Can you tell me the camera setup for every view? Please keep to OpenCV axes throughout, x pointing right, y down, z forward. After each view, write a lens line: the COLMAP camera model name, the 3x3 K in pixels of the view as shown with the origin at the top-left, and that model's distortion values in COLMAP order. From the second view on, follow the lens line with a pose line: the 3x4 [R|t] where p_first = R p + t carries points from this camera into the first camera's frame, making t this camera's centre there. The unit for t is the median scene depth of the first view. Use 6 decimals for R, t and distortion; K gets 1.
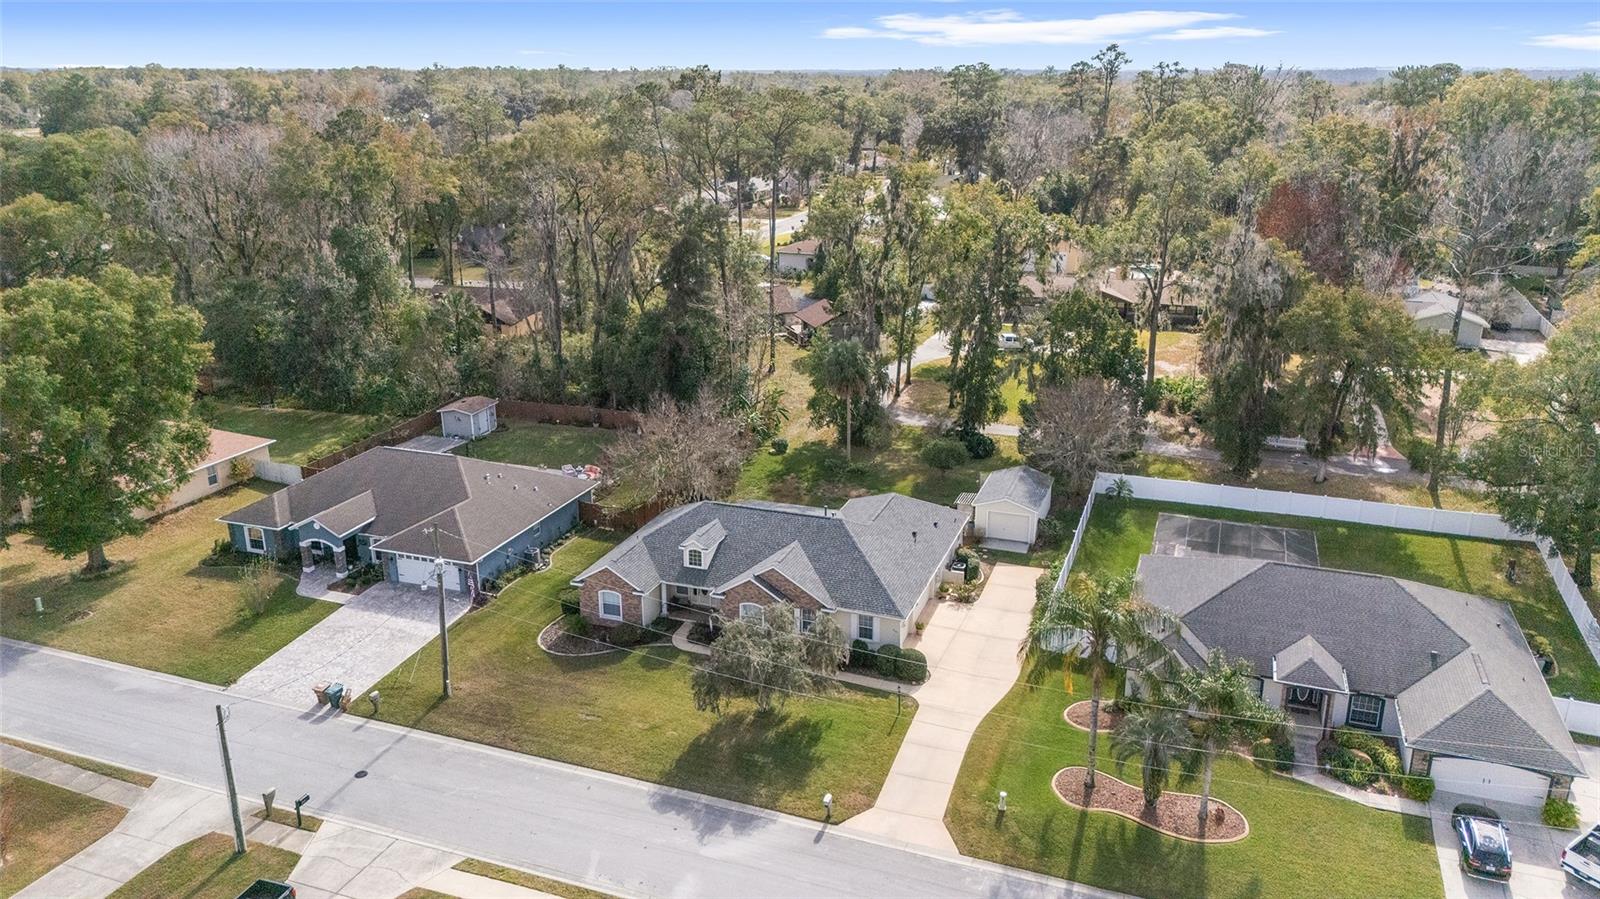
lens RADIAL K [[1165.8, 0, 807.5], [0, 1165.8, 454.1], [0, 0, 1]] dist [0.102659, -0.134851]
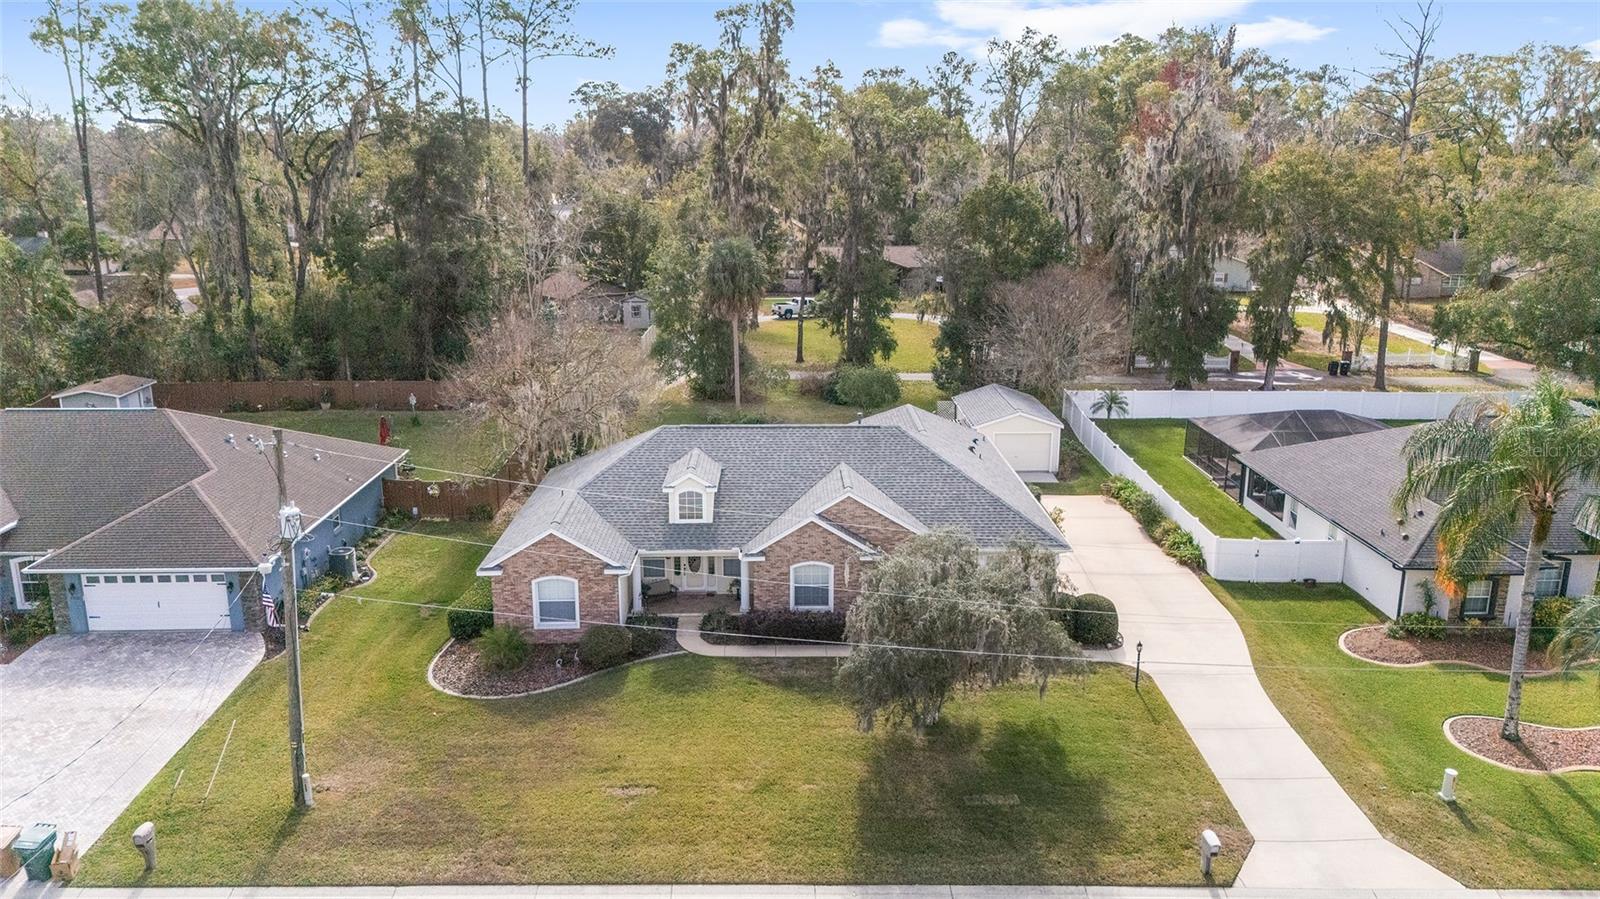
lens RADIAL K [[1165.8, 0, 807.5], [0, 1165.8, 454.1], [0, 0, 1]] dist [0.102659, -0.134851]
pose [[0.933373, -0.086778, 0.348260, -0.244393], [0.110244, 0.992740, -0.048099, 0.098067], [-0.341558, 0.083288, 0.936163, 0.423707]]
